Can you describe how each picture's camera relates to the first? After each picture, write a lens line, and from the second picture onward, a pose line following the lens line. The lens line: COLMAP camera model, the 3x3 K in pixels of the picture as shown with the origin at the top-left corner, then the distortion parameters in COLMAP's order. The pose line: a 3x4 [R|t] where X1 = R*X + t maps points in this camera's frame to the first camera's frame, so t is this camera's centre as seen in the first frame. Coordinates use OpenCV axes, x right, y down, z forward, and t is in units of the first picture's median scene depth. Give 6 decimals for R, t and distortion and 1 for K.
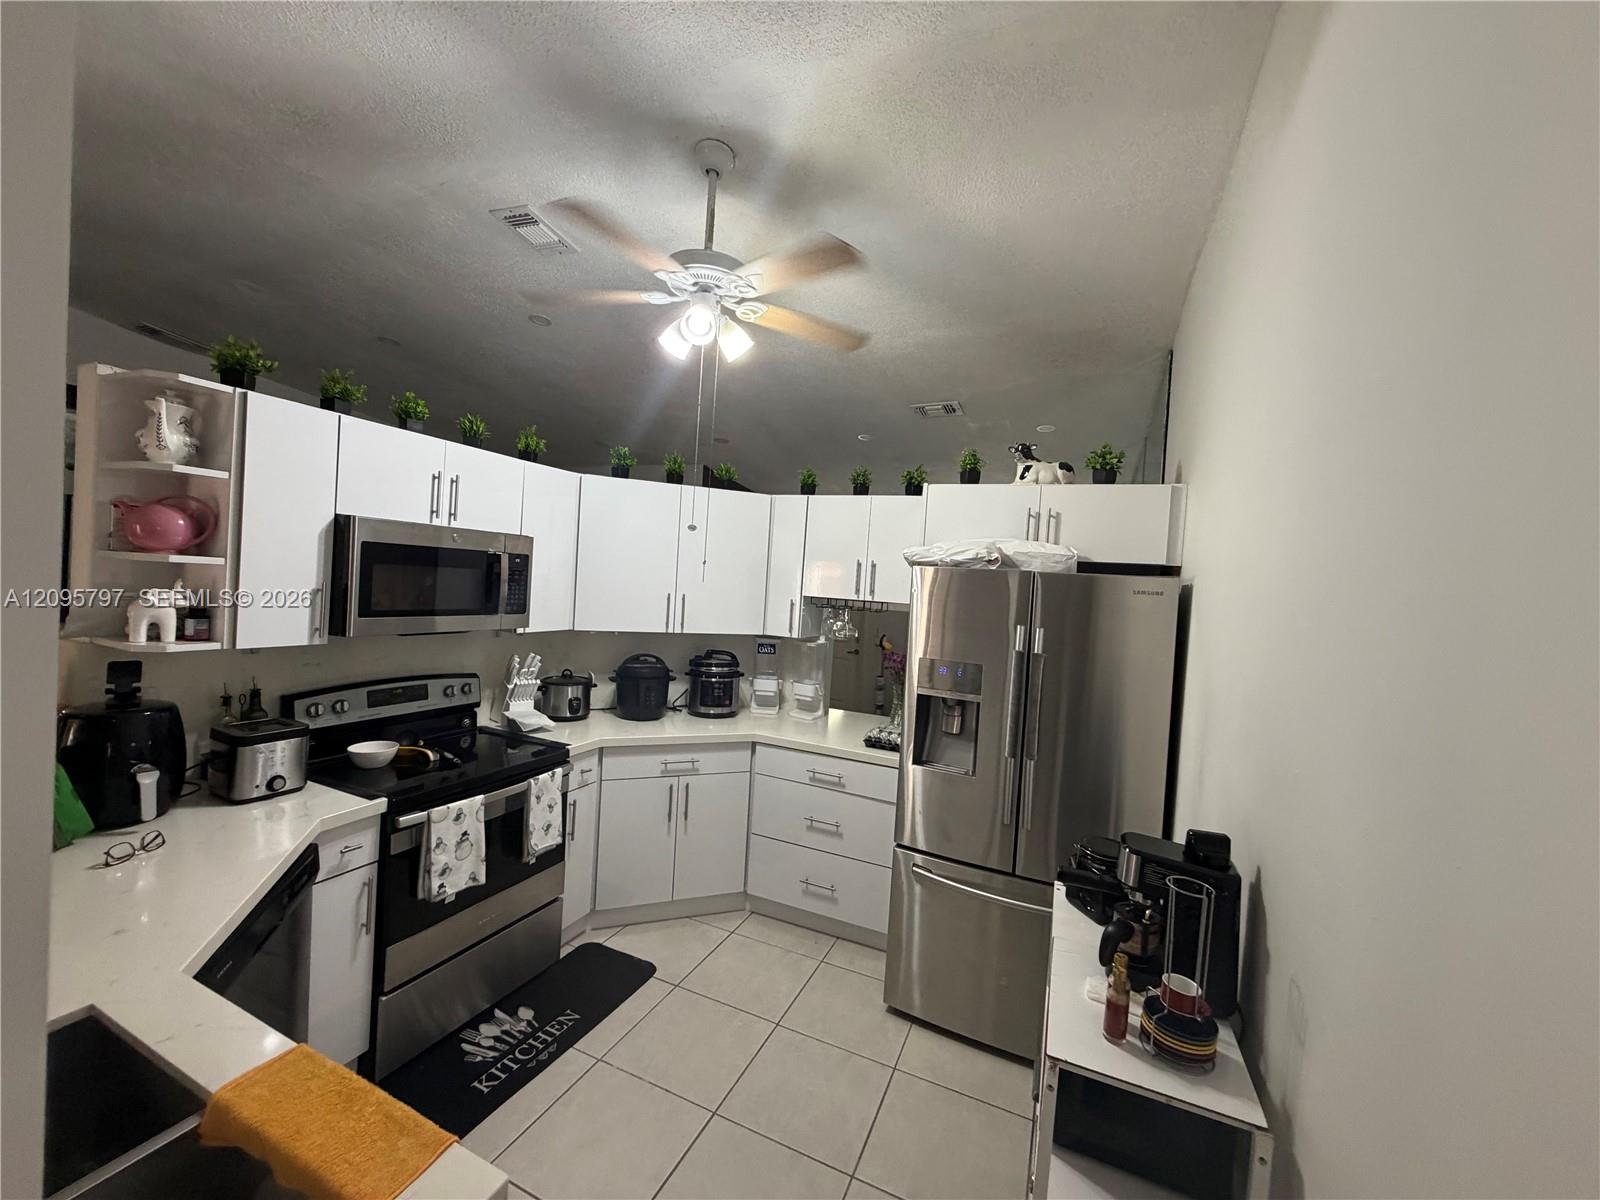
lens RADIAL K [[638.5, 0, 789.6], [0, 638.5, 604.2], [0, 0, 1]] dist [0.001369, -0.000363]
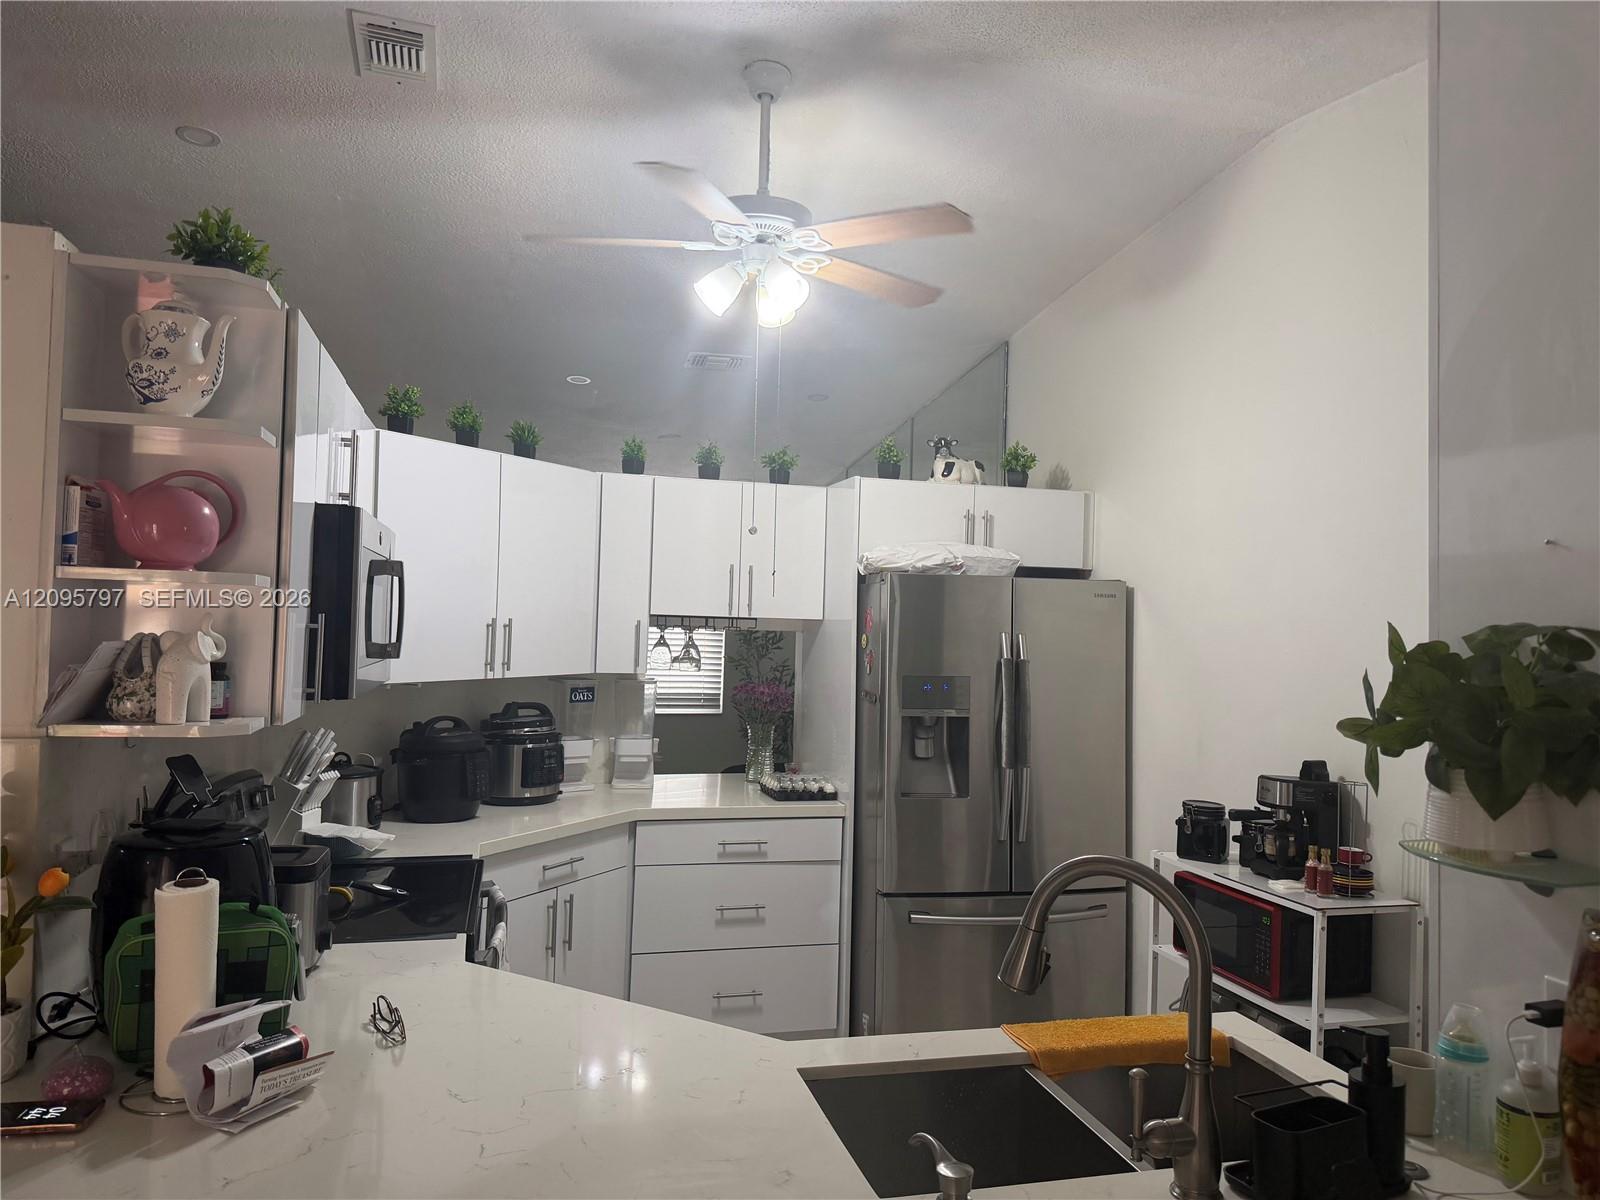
lens RADIAL K [[1136.7, 0, 808.4], [0, 1136.7, 593.7], [0, 0, 1]] dist [0.005411, 0.000064]
pose [[0.762486, -0.026435, 0.646465, -0.816952], [0.045664, 0.998872, -0.013014, -0.014052], [-0.645391, 0.039443, 0.762833, -0.113518]]
